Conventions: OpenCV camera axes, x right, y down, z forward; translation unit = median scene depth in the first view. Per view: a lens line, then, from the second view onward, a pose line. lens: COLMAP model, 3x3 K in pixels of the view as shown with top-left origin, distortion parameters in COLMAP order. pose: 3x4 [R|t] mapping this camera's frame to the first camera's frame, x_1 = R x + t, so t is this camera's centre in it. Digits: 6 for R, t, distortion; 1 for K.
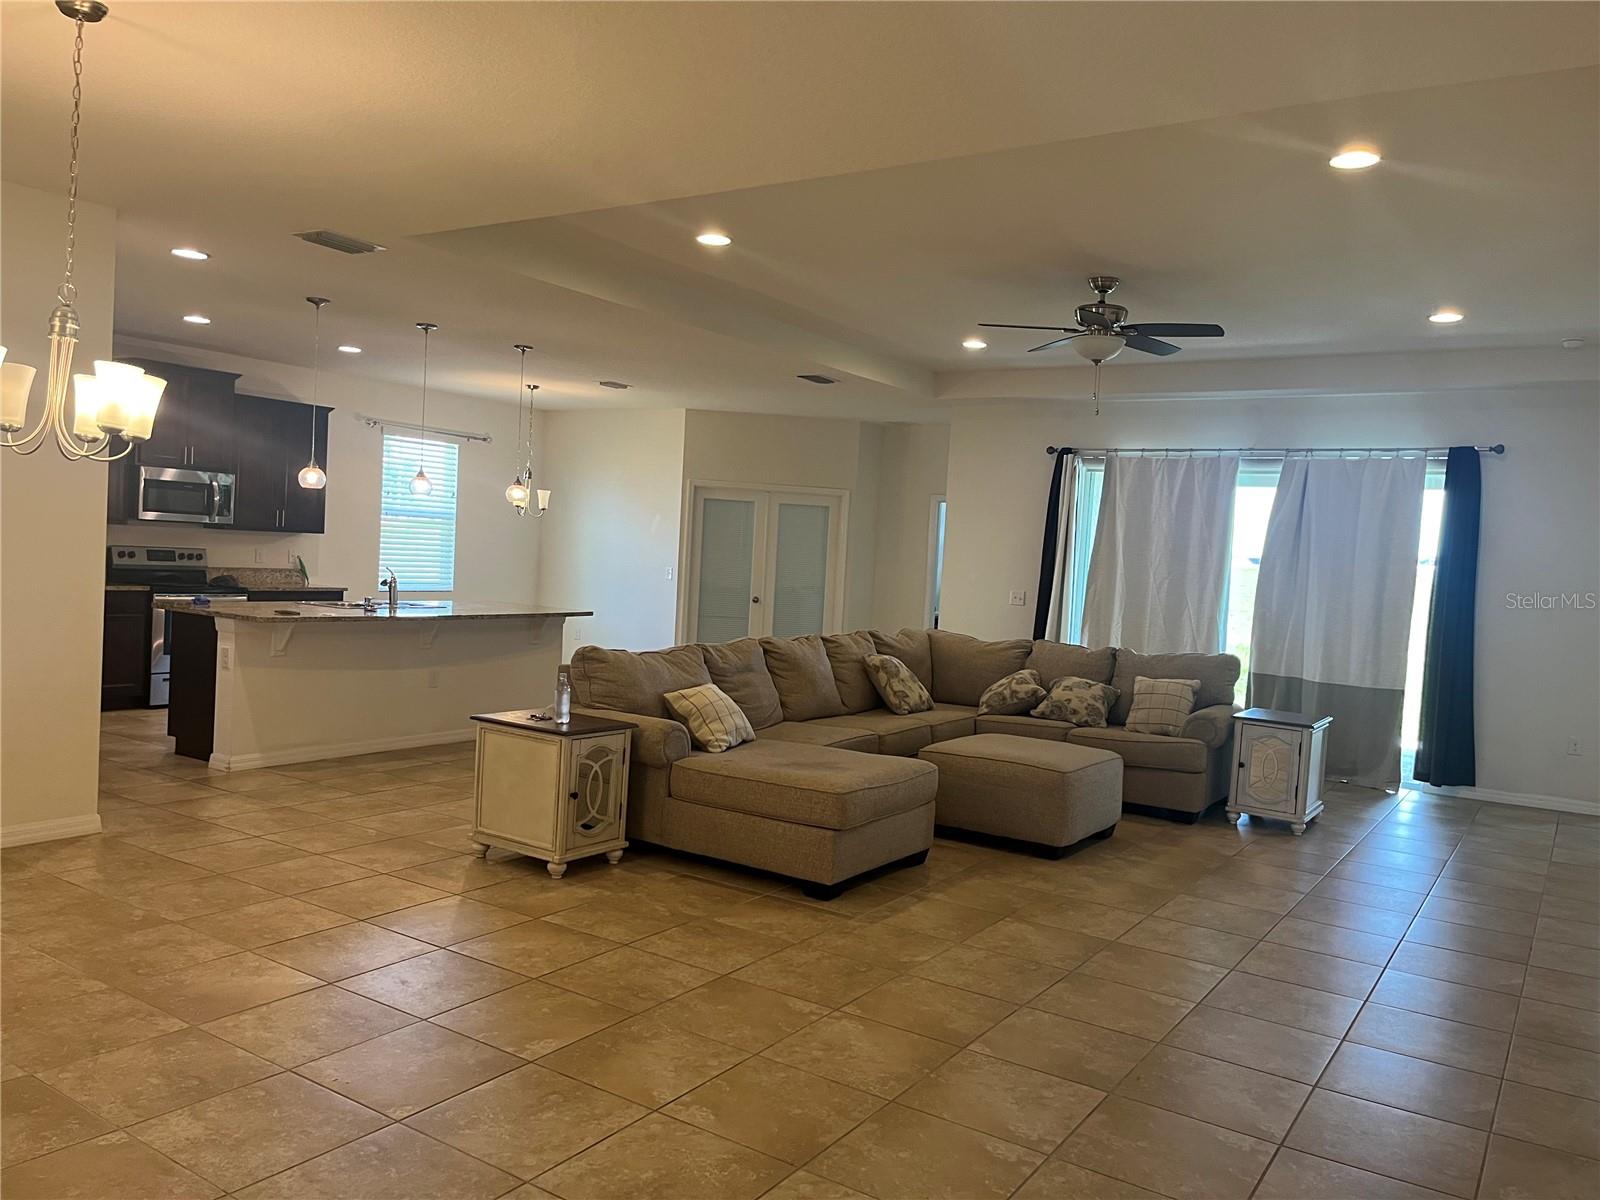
lens RADIAL K [[1223.1, 0, 797.3], [0, 1223.1, 600.9], [0, 0, 1]] dist [0.060065, -0.075080]
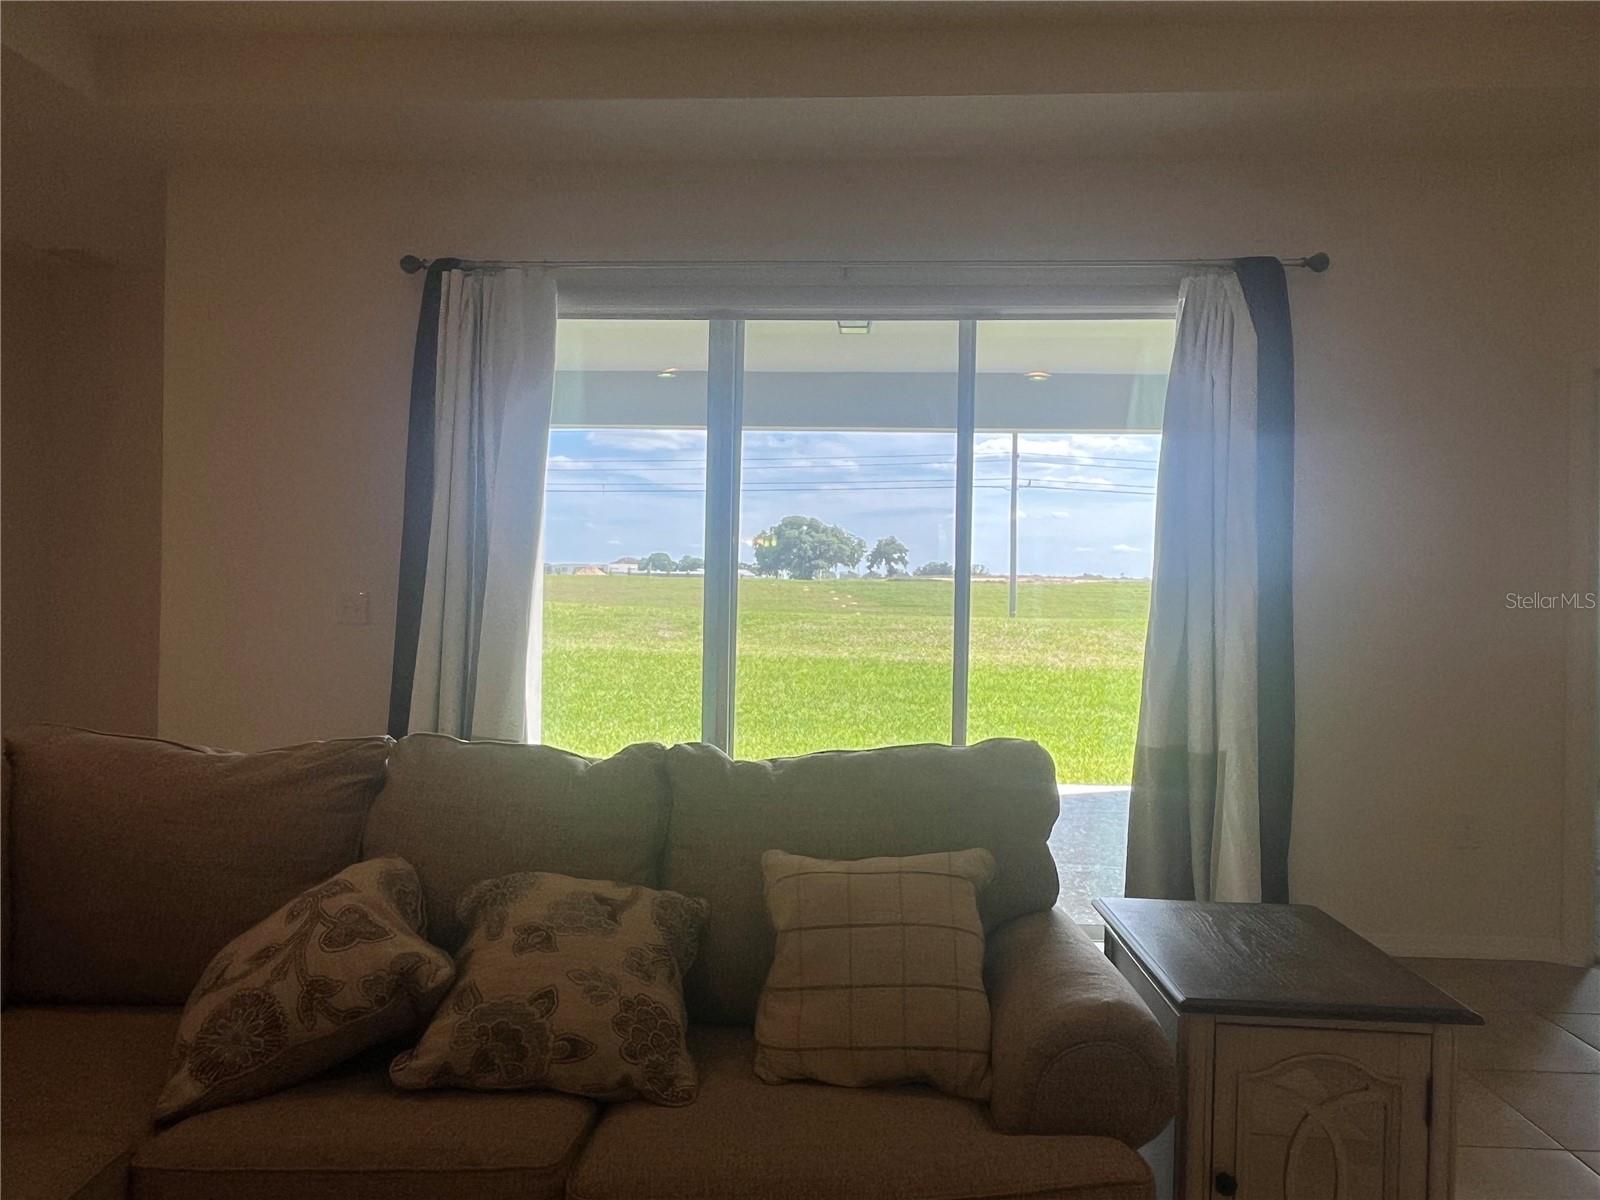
lens RADIAL K [[1137.4, 0, 795.5], [0, 1137.4, 595.6], [0, 0, 1]] dist [-0.009825, -0.000296]
pose [[0.861662, -0.048816, 0.505130, 0.146505], [0.055767, 0.998443, 0.001361, 0.001538], [-0.504409, 0.026996, 0.863042, 0.743986]]
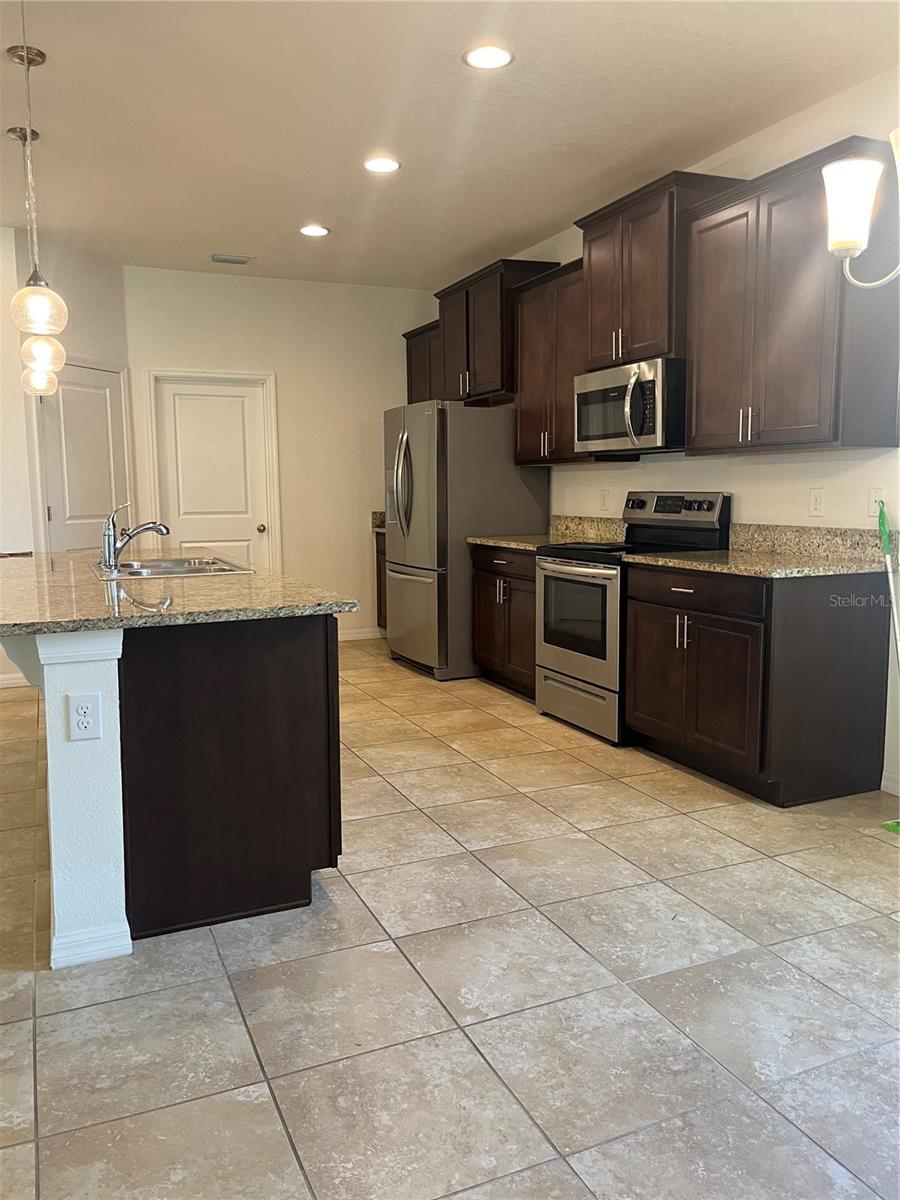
lens RADIAL K [[917.3, 0, 444.8], [0, 917.3, 594.8], [0, 0, 1]] dist [0.060065, -0.075080]
pose [[-0.547214, 0.044782, -0.835794, -0.043749], [-0.058372, 0.994095, 0.091481, -0.032808], [0.834955, 0.098846, -0.541368, 1.419472]]
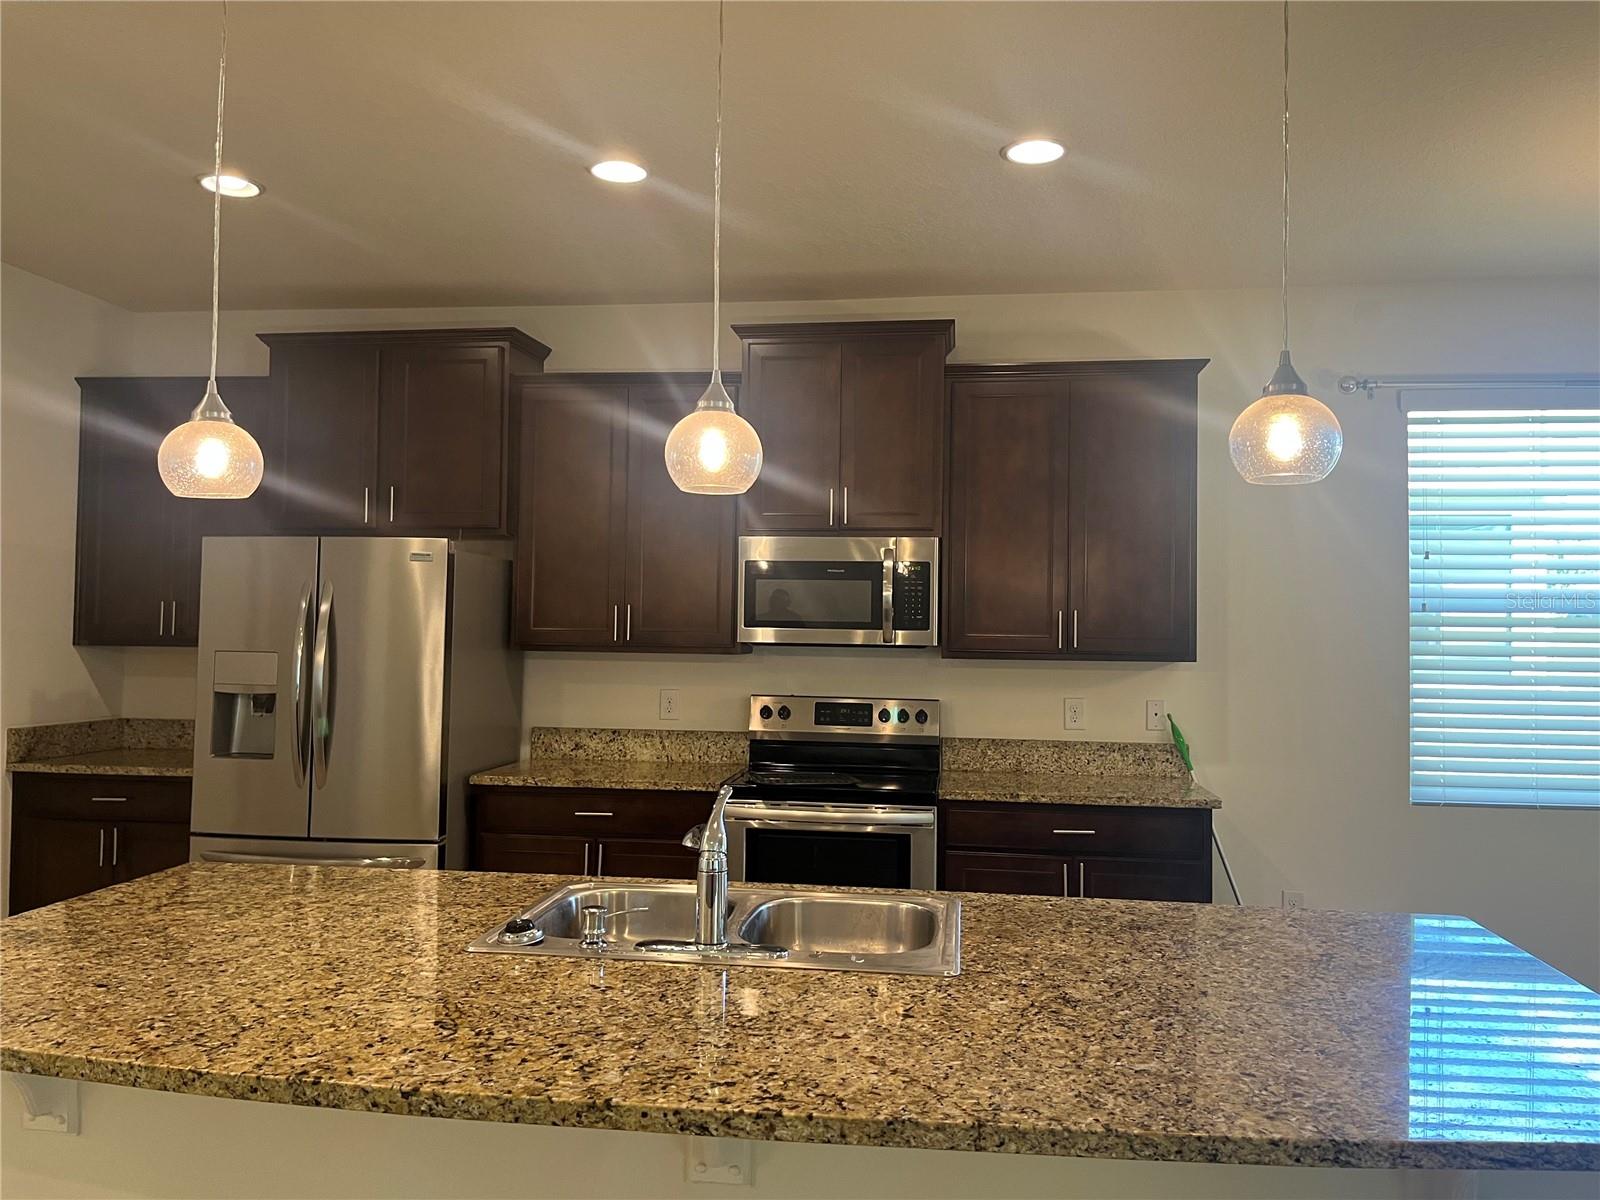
lens RADIAL K [[1223.1, 0, 801.3], [0, 1223.1, 600.7], [0, 0, 1]] dist [0.060065, -0.075080]
pose [[0.428712, -0.072246, -0.900548, -0.088471], [-0.028159, 0.995245, -0.093248, -0.043551], [0.903002, 0.065335, 0.424639, 0.935455]]
